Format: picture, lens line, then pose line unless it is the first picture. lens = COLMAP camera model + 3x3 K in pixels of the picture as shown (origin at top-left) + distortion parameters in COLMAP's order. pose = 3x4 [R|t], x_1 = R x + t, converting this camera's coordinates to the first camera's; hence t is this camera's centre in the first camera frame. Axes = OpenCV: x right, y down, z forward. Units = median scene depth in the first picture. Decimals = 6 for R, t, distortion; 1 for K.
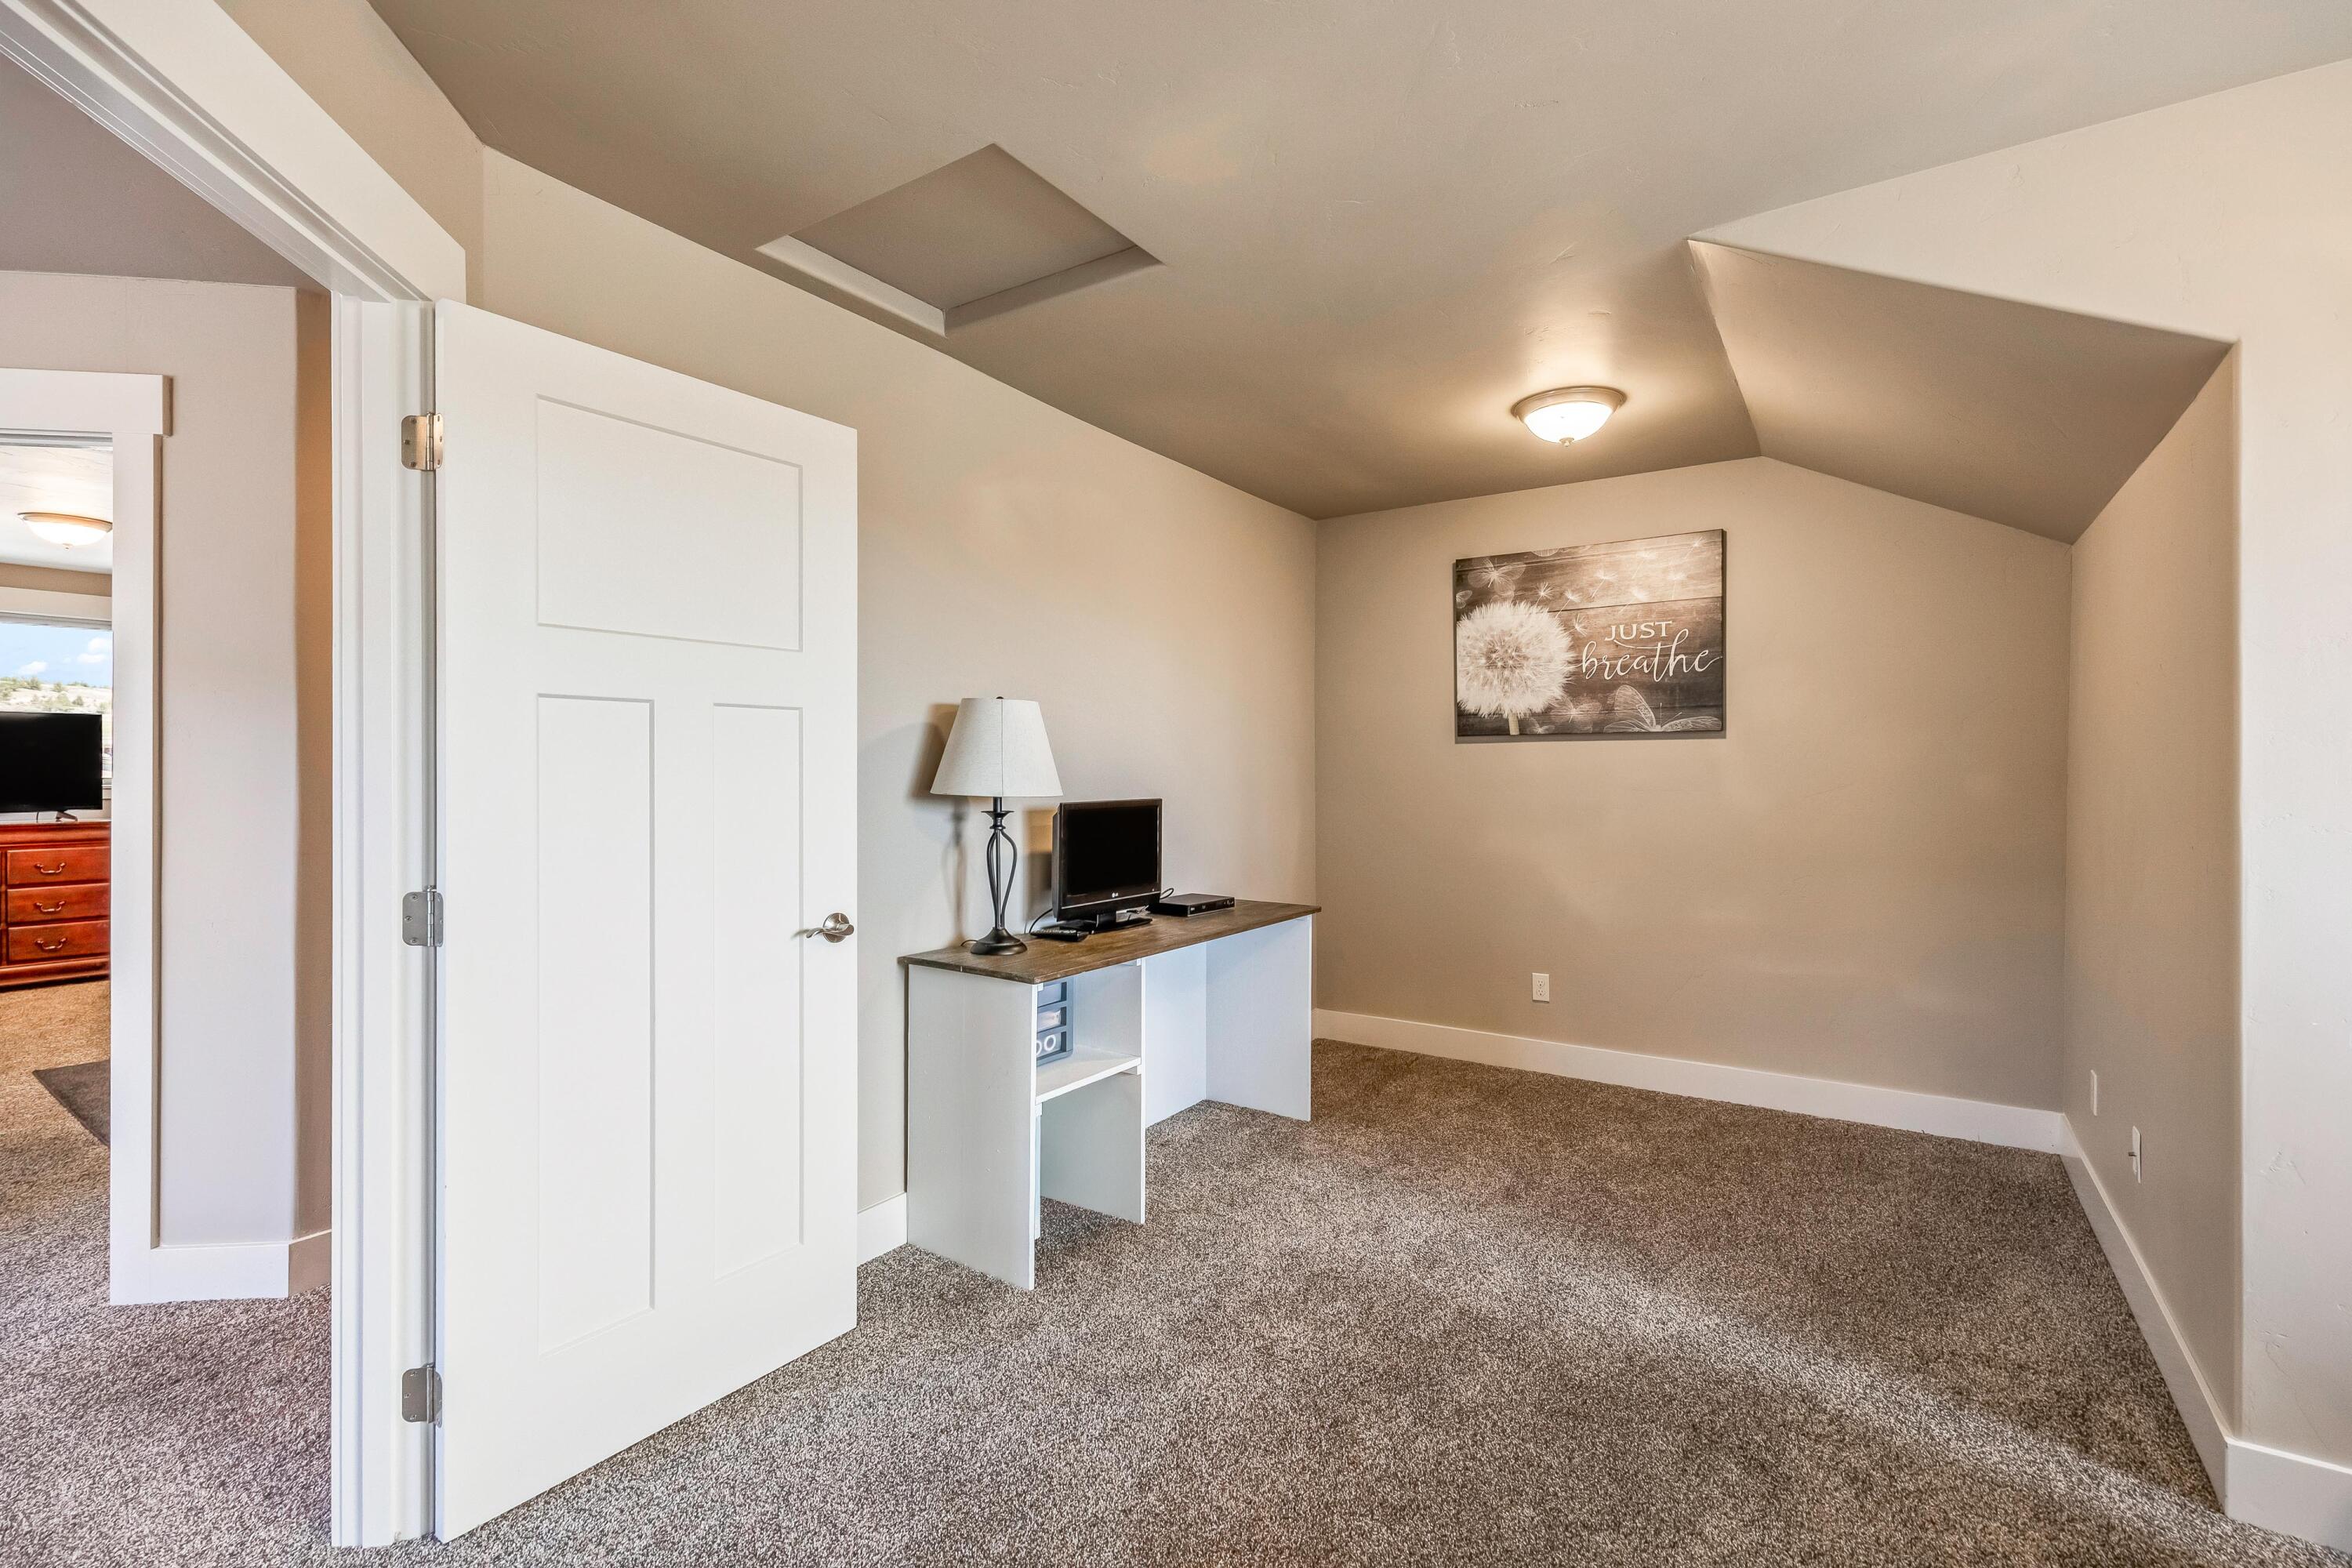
lens RADIAL K [[1052.6, 0, 1183.3], [0, 1052.6, 789.9], [0, 0, 1]] dist [0.022434, -0.008526]
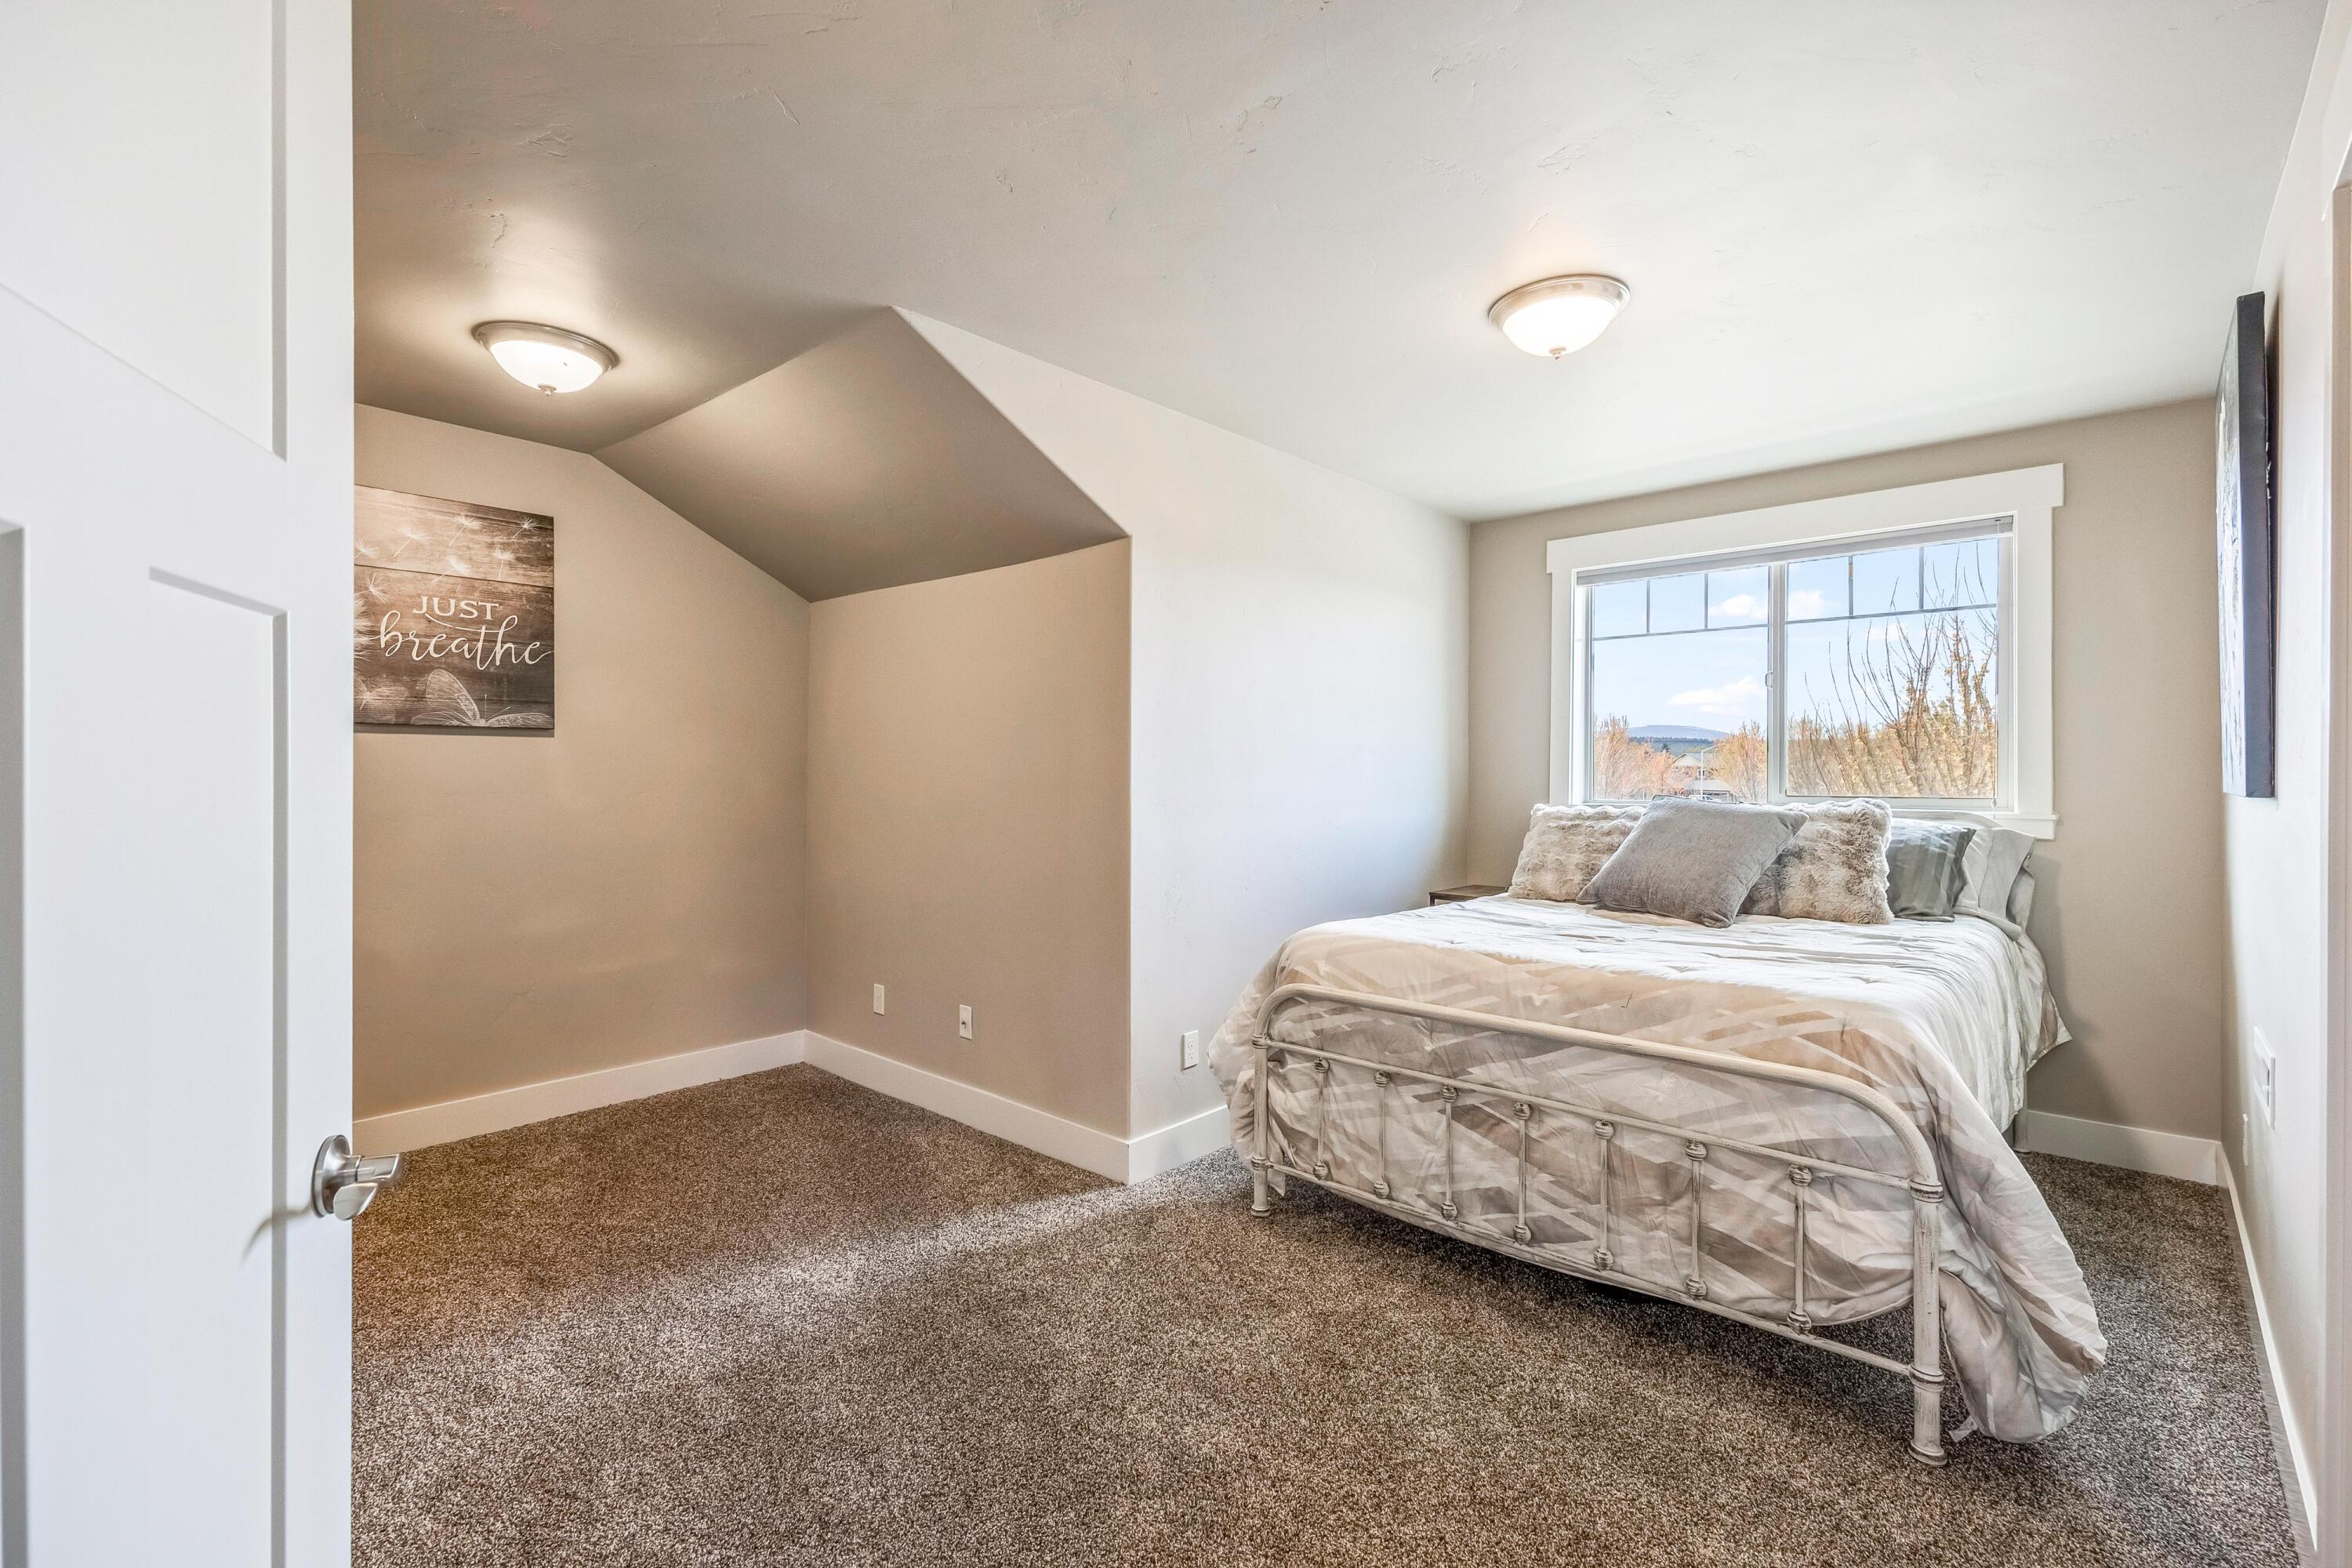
lens RADIAL K [[1052.6, 0, 1183.3], [0, 1052.6, 789.9], [0, 0, 1]] dist [0.022434, -0.008526]
pose [[0.124389, -0.016827, 0.992091, -0.360933], [0.013882, 0.999788, 0.015217, -0.007748], [-0.992136, 0.011879, 0.124596, 0.313255]]
